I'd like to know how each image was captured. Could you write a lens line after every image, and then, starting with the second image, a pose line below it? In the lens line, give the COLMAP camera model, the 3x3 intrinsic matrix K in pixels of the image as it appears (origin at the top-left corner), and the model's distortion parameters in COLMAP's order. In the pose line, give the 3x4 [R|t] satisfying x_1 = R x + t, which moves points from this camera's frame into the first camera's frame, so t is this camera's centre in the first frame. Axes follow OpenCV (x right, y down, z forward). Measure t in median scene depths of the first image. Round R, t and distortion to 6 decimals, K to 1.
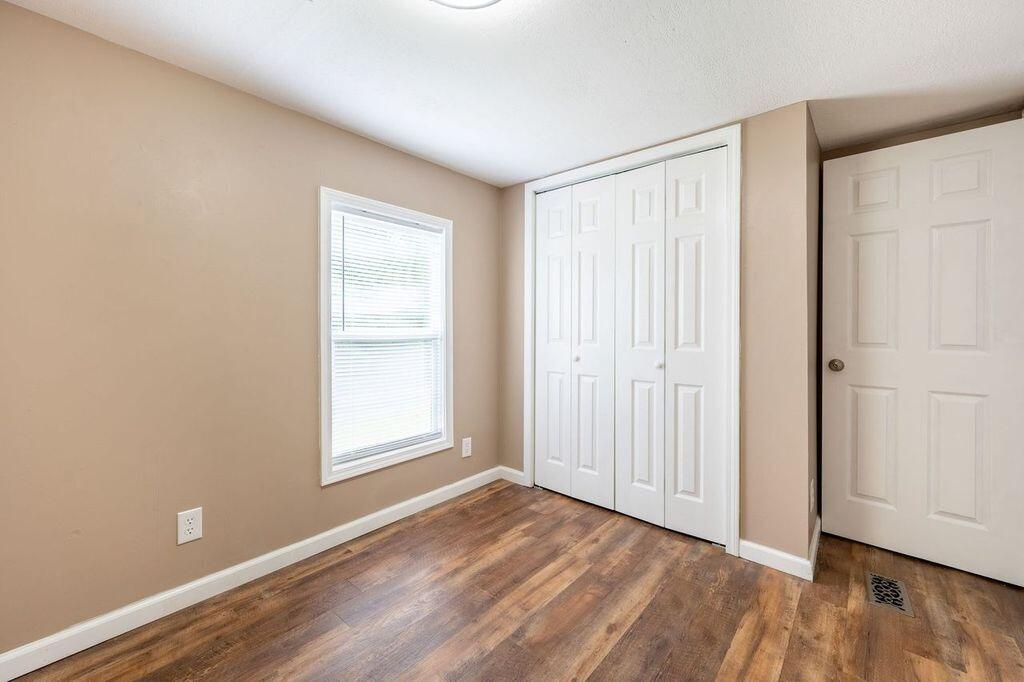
lens RADIAL K [[421.3, 0, 511.9], [0, 421.3, 333.2], [0, 0, 1]] dist [0.001519, 0.000191]
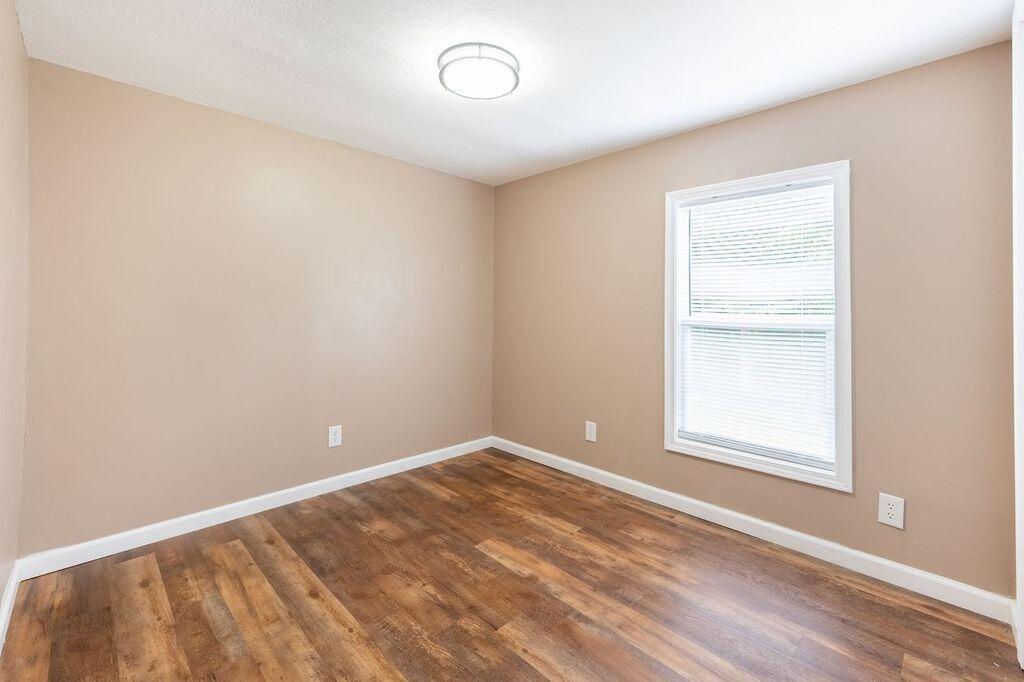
lens RADIAL K [[438.9, 0, 508.4], [0, 438.9, 310.9], [0, 0, 1]] dist [0.000467, 0.000203]
pose [[-0.097744, -0.003421, -0.995206, 0.742949], [-0.027239, 0.999629, -0.000761, -0.005473], [0.994839, 0.027034, -0.097801, 0.630655]]
